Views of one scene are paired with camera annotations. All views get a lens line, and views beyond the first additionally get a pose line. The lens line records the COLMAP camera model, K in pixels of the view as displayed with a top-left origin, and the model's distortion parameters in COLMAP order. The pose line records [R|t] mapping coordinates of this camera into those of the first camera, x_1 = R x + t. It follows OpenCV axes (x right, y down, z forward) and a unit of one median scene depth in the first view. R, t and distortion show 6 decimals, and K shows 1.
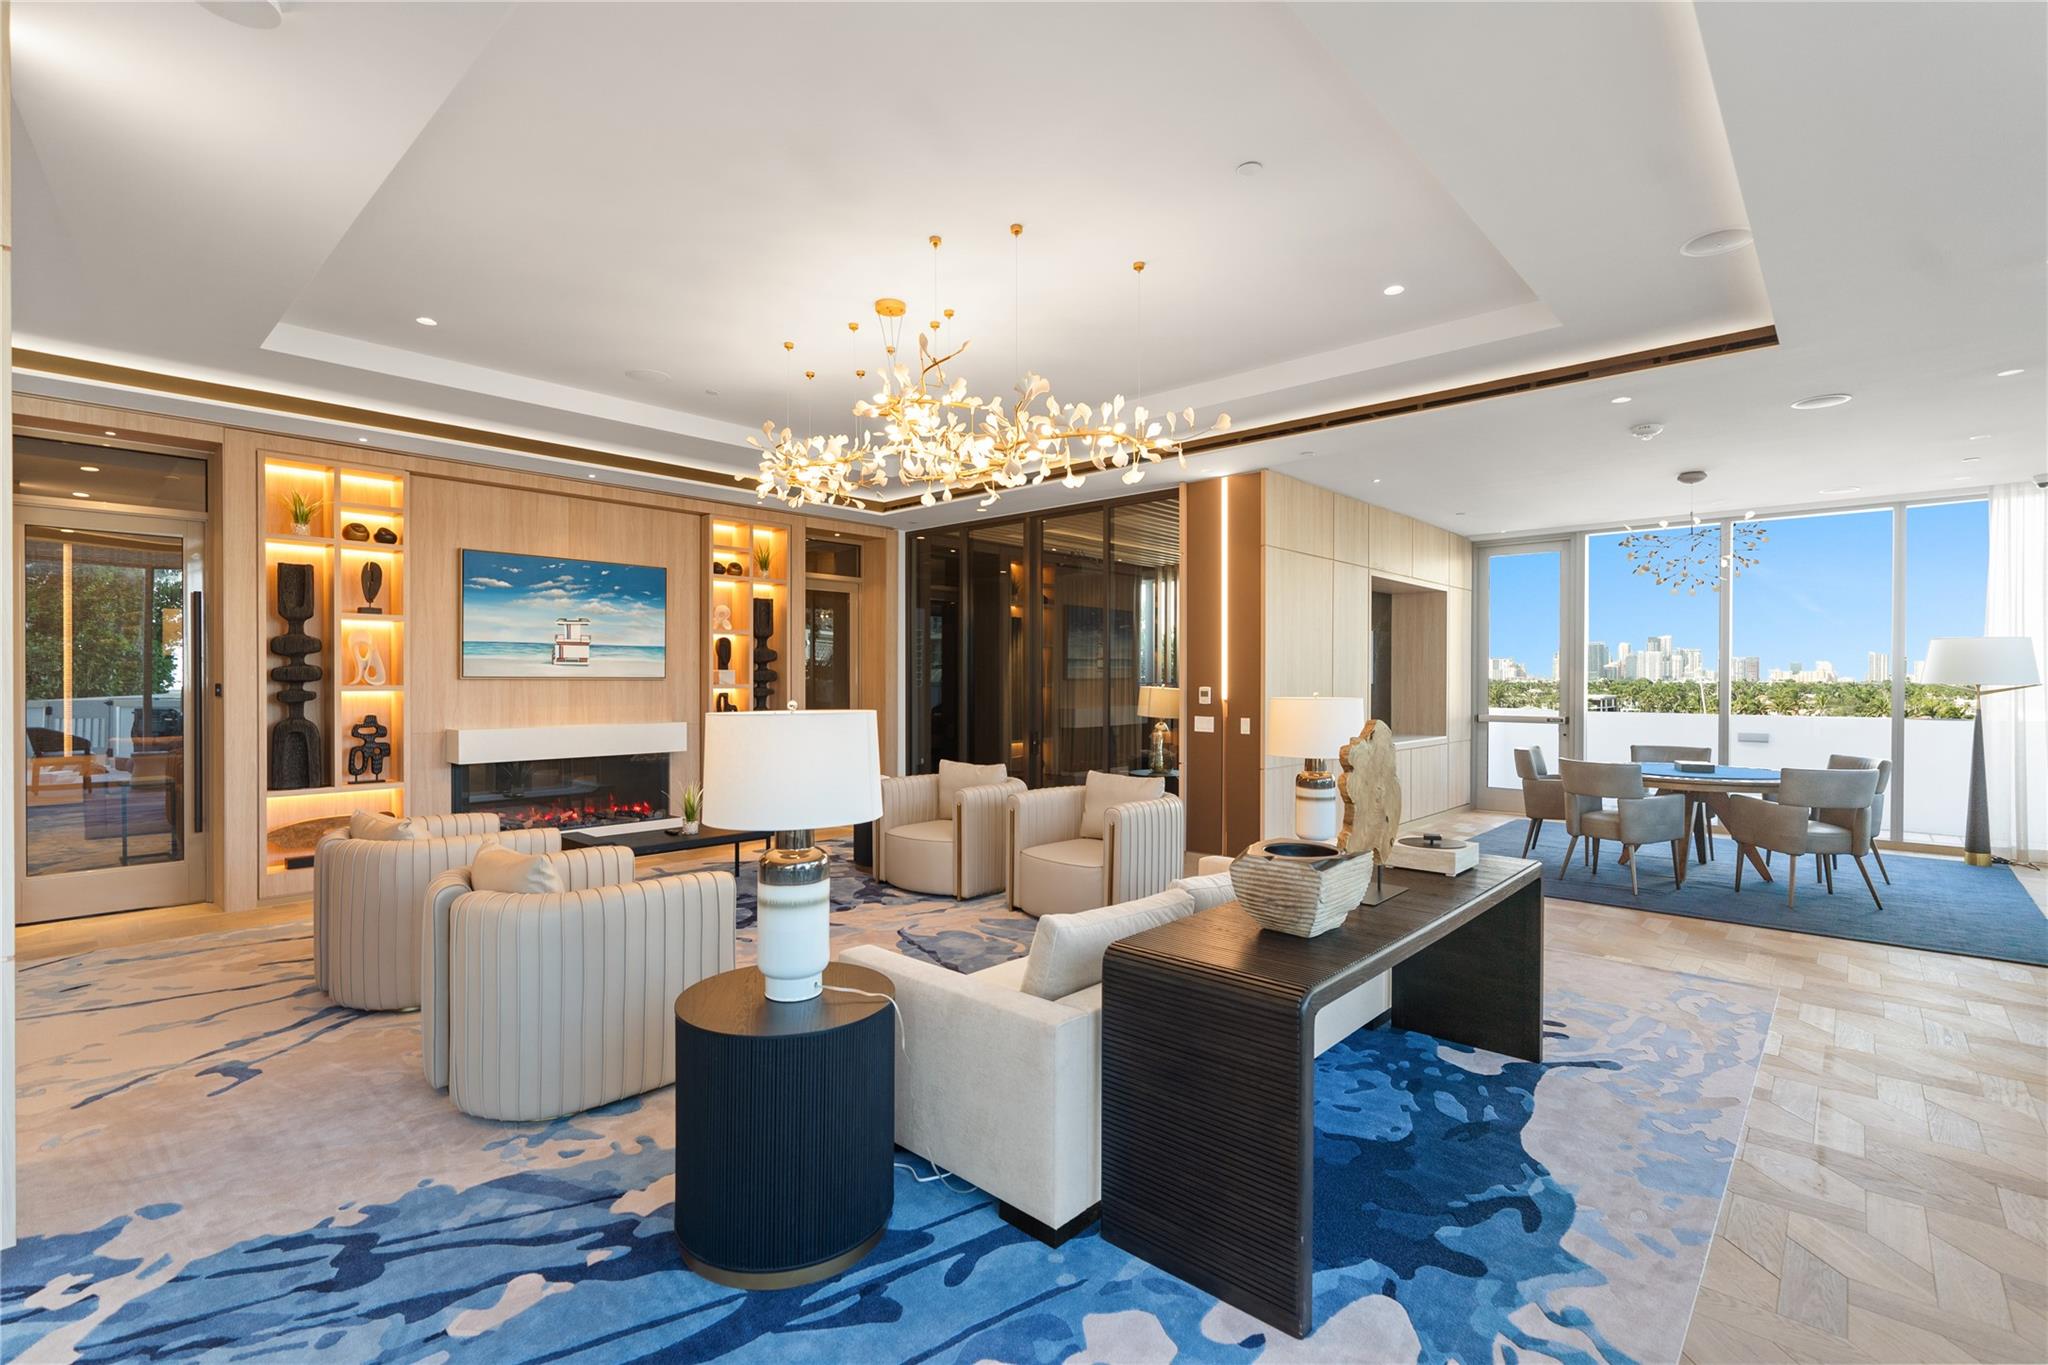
lens RADIAL K [[934.4, 0, 1017.2], [0, 934.4, 687.2], [0, 0, 1]] dist [-0.010995, 0.003776]
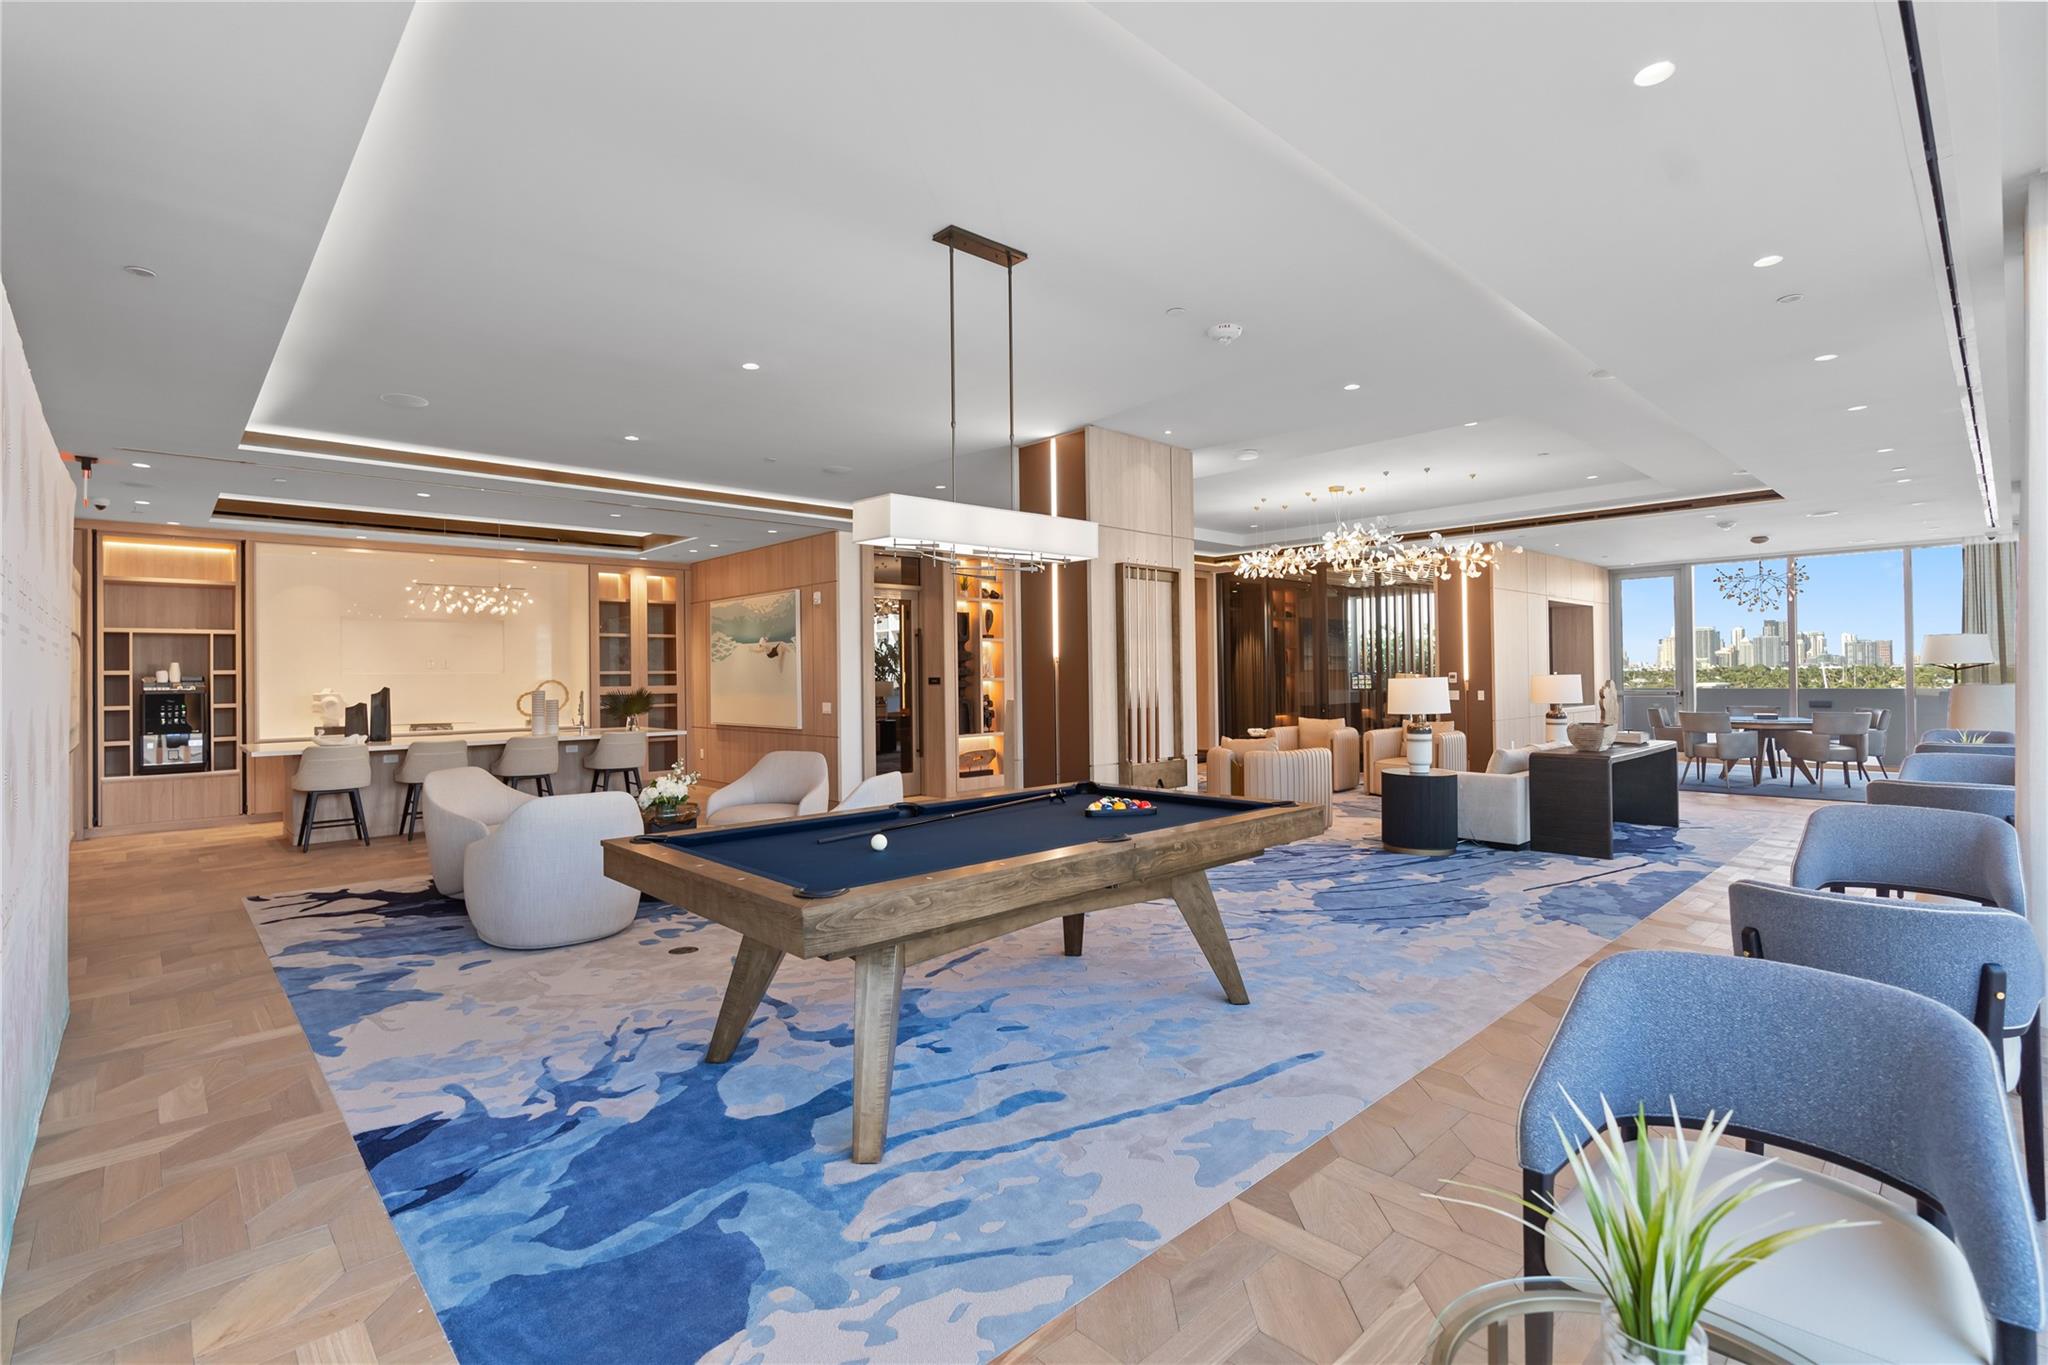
lens RADIAL K [[934.4, 0, 1019.8], [0, 934.4, 671.0], [0, 0, 1]] dist [-0.010995, 0.003776]
pose [[0.996687, -0.014808, -0.079975, -0.486746], [0.013703, 0.999803, -0.014355, 0.011815], [0.080172, 0.013211, 0.996693, -0.799333]]
